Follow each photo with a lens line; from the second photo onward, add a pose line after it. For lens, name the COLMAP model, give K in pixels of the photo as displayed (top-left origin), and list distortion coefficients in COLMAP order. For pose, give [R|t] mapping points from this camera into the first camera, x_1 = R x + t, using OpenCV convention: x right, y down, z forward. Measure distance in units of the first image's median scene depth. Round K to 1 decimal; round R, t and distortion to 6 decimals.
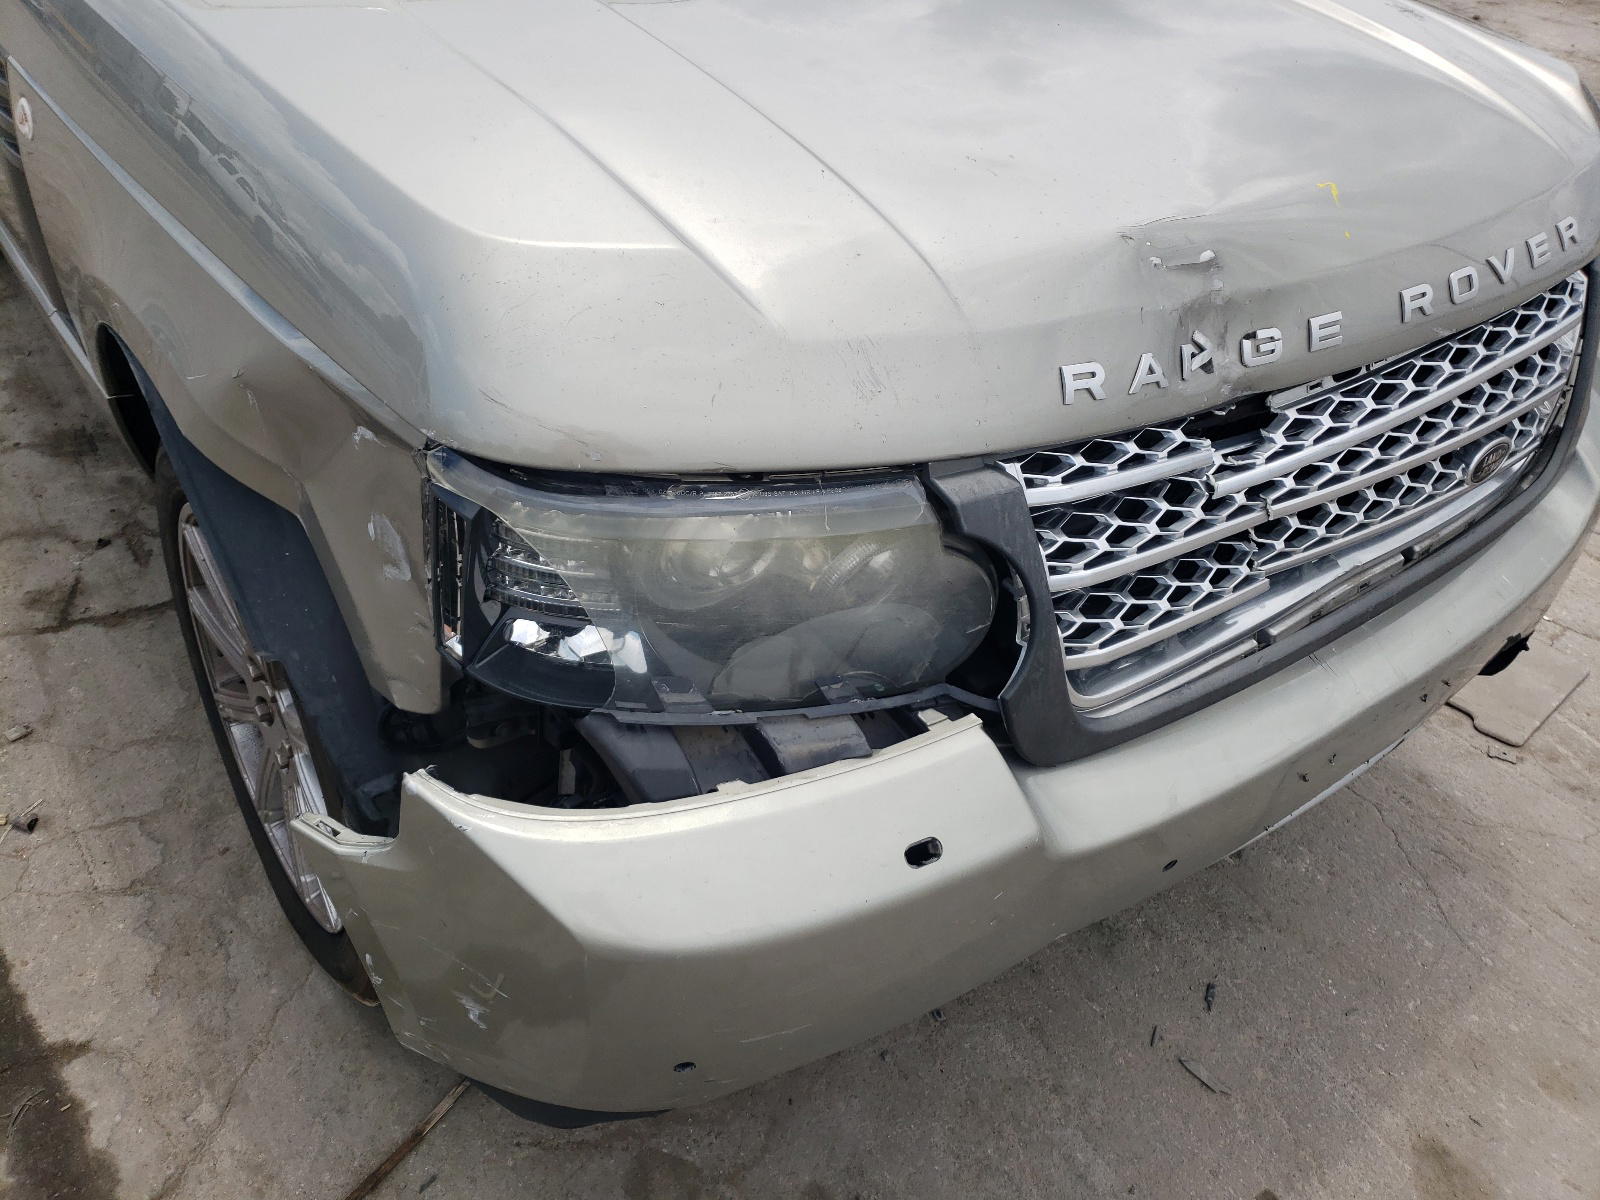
lens RADIAL K [[1242.8, 0, 767.5], [0, 1242.8, 598.0], [0, 0, 1]] dist [0.007415, 0.005257]
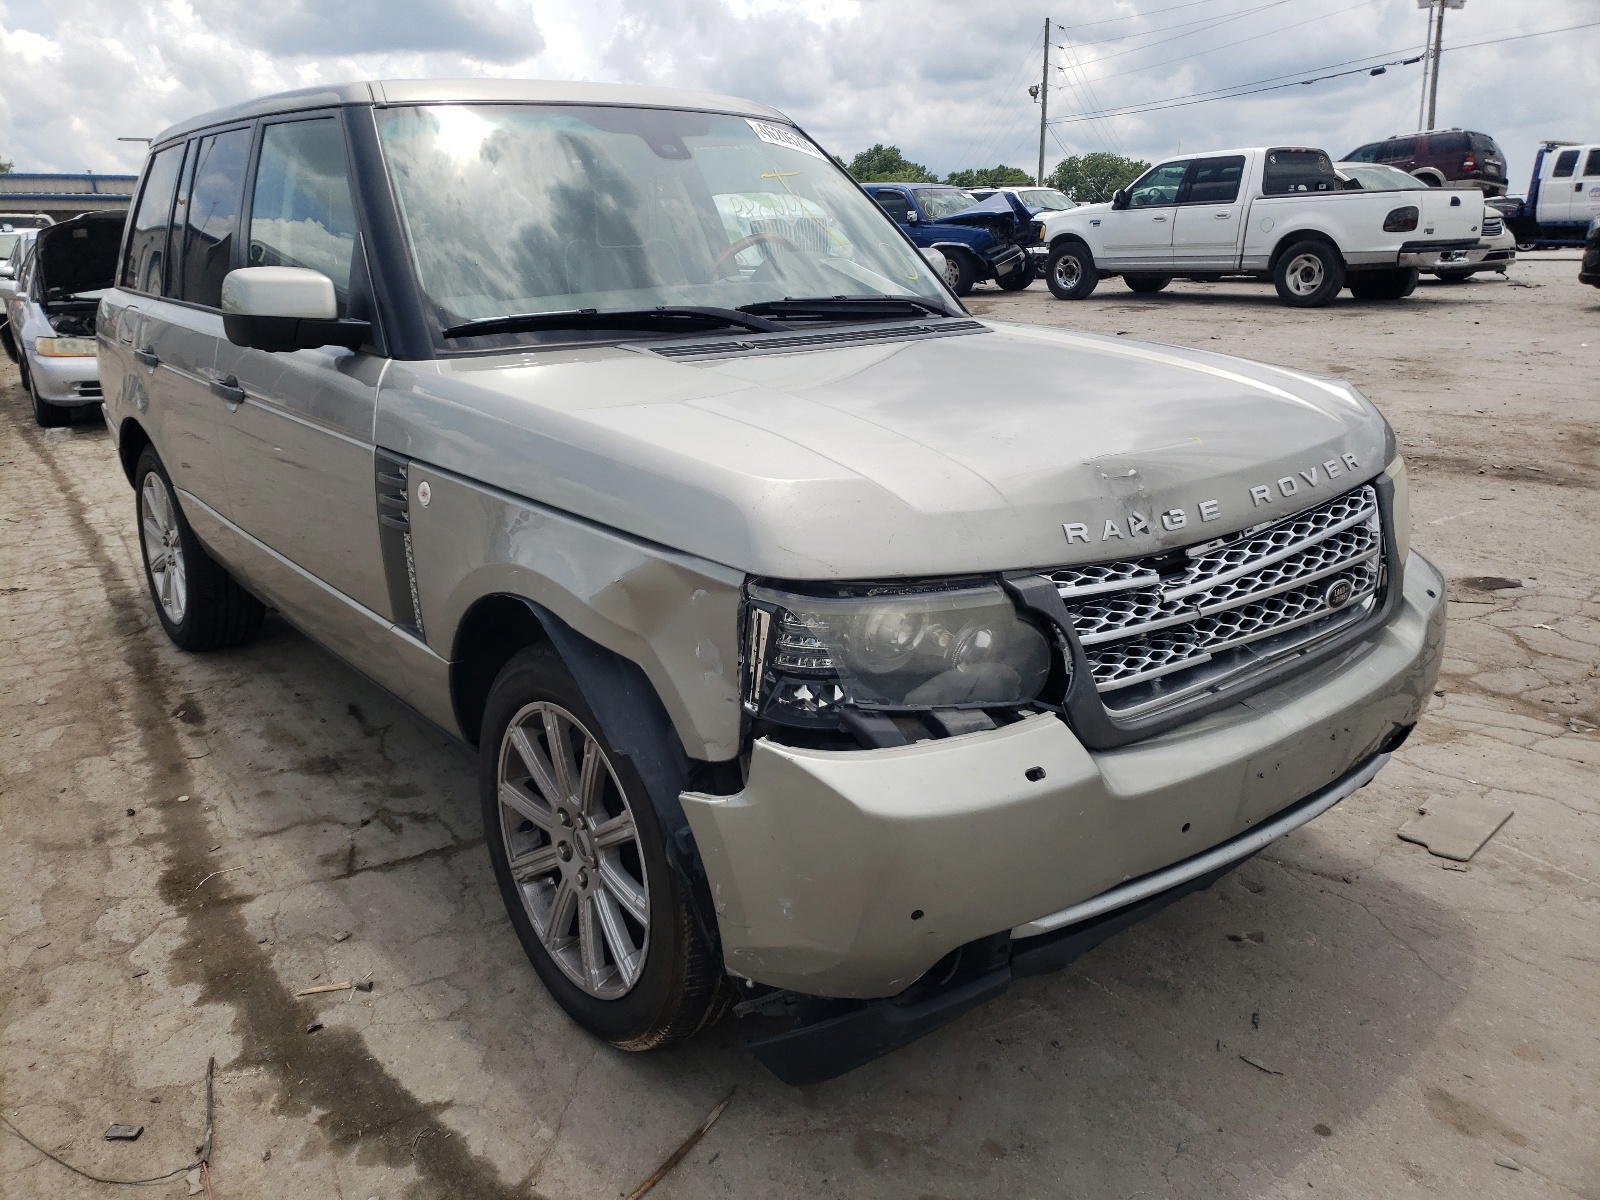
lens RADIAL K [[1266.7, 0, 732.6], [0, 1266.7, 605.1], [0, 0, 1]] dist [-0.002879, 0.006279]
pose [[0.995016, -0.099490, -0.006772, -0.172169], [0.091598, 0.938709, -0.332317, 0.345195], [0.039419, 0.330040, 0.943144, -0.517259]]
